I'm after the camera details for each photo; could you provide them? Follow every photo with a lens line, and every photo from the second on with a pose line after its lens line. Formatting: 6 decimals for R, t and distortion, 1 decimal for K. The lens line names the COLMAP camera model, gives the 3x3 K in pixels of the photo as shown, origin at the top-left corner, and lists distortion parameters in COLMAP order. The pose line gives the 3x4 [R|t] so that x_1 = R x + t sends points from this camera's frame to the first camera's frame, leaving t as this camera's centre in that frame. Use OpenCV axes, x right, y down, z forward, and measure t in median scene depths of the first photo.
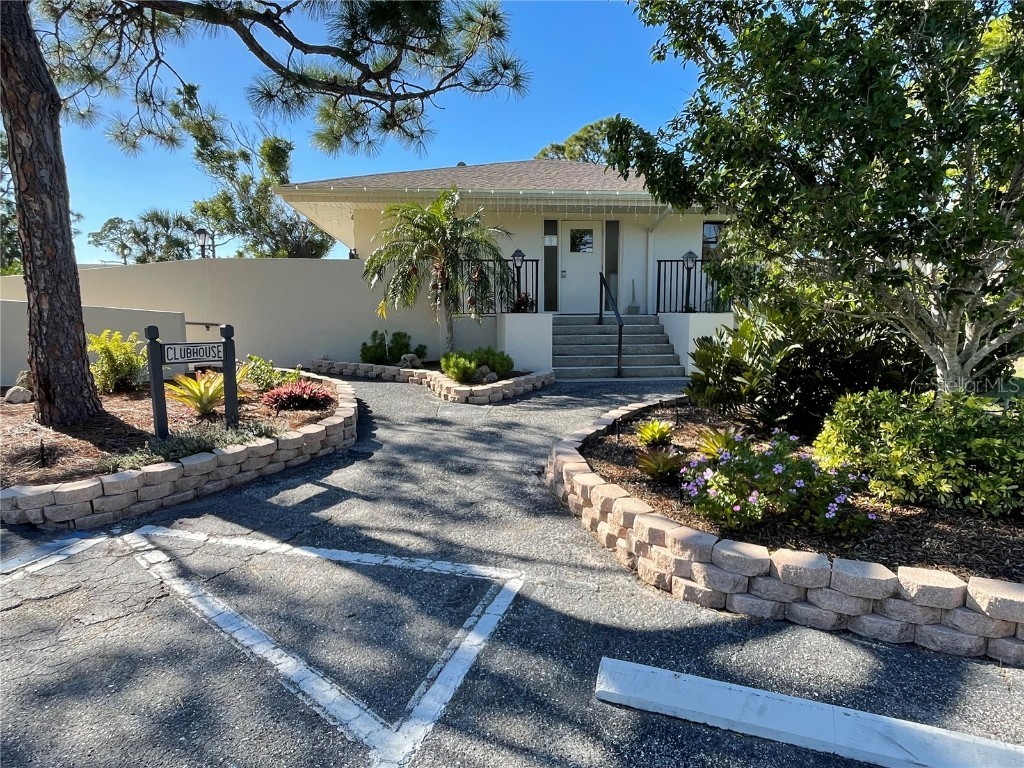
lens RADIAL K [[624.6, 0, 509.7], [0, 624.6, 393.7], [0, 0, 1]] dist [-0.001558, -0.000635]
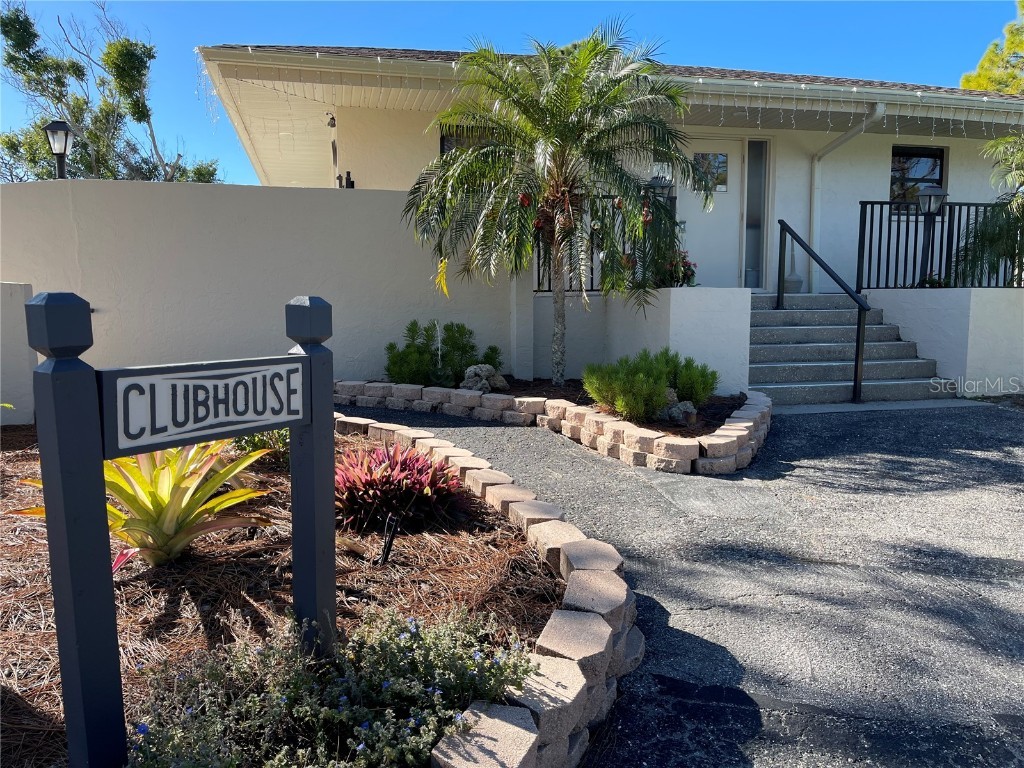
lens RADIAL K [[789.9, 0, 512.0], [0, 789.9, 384.0], [0, 0, 1]] dist [-0.003156, -0.013184]
pose [[0.992454, -0.013587, 0.121860, -0.211266], [0.016302, 0.999640, -0.021314, -0.031814], [-0.121527, 0.023140, 0.992318, 0.327308]]
